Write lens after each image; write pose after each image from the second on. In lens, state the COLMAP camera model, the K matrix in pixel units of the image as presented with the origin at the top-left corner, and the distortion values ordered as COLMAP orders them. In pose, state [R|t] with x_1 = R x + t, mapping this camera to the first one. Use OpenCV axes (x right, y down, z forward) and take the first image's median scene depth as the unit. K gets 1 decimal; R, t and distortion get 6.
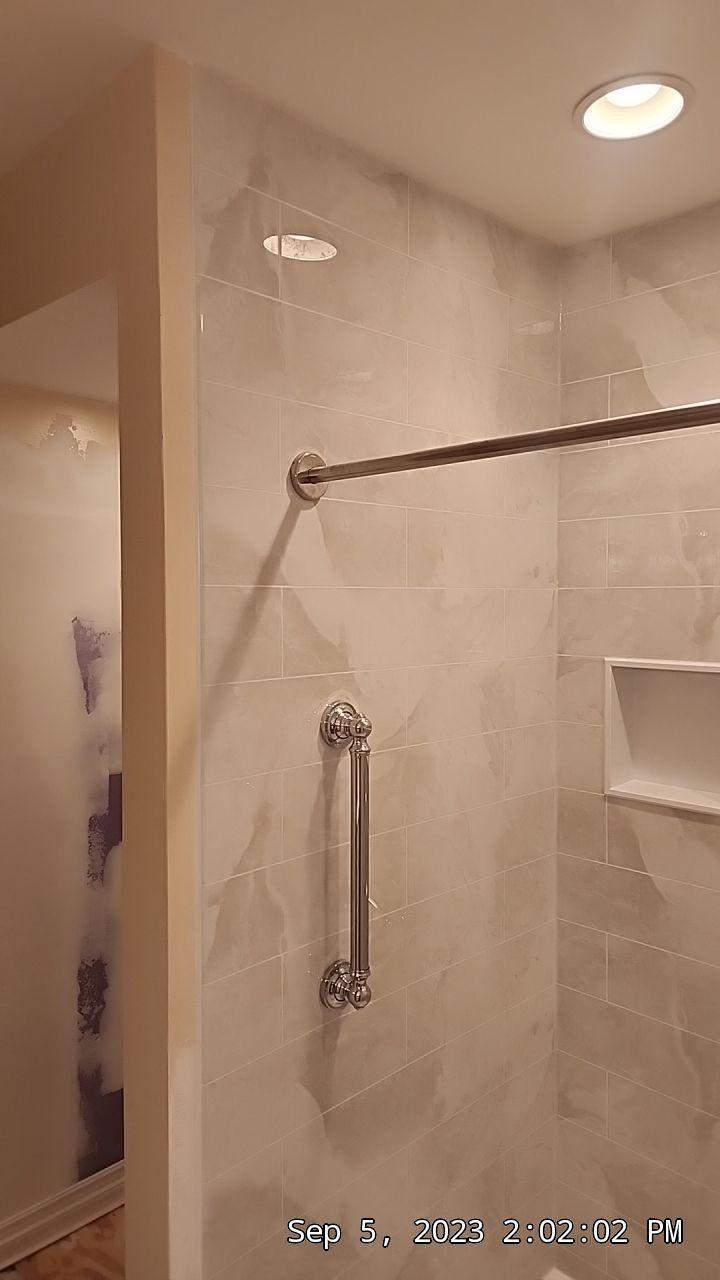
lens RADIAL K [[854.5, 0, 366.2], [0, 854.5, 629.8], [0, 0, 1]] dist [0.087216, -0.080153]
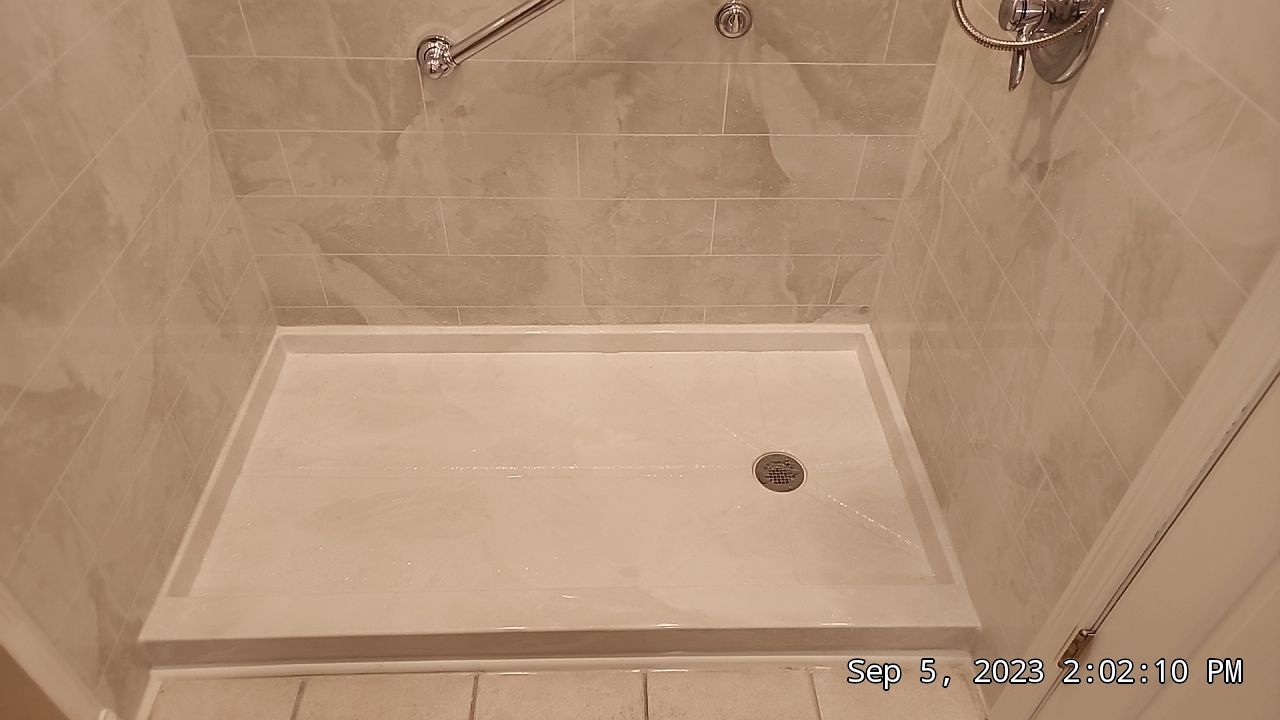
lens RADIAL K [[854.5, 0, 640.9], [0, 854.5, 372.6], [0, 0, 1]] dist [0.087216, -0.080153]
pose [[0.681399, -0.483982, 0.549051, -0.097930], [0.005010, 0.753226, 0.657743, 0.101989], [-0.731895, -0.445435, 0.515672, 0.138012]]
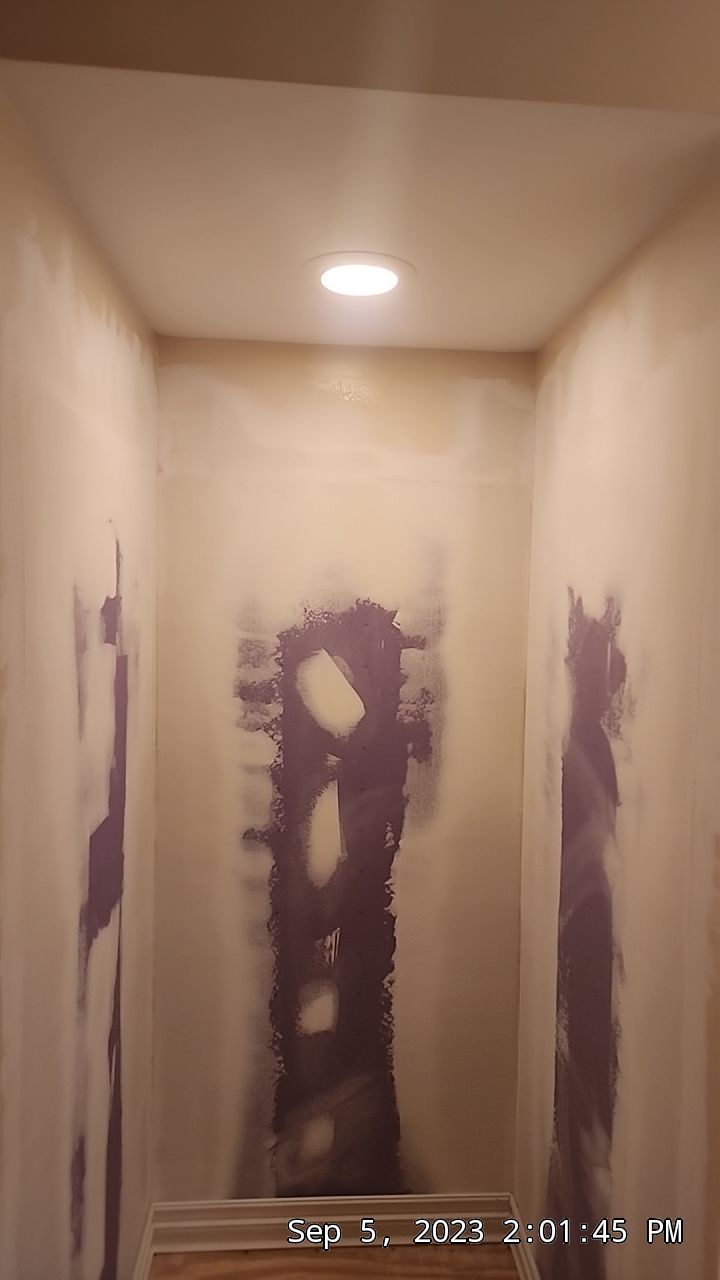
lens RADIAL K [[845.7, 0, 373.7], [0, 845.7, 623.8], [0, 0, 1]] dist [0.059477, -0.029829]
pose [[0.653089, -0.027783, 0.756771, -0.810110], [0.014276, 0.999601, 0.024379, 0.002509], [-0.757146, -0.005118, 0.653225, 0.569778]]
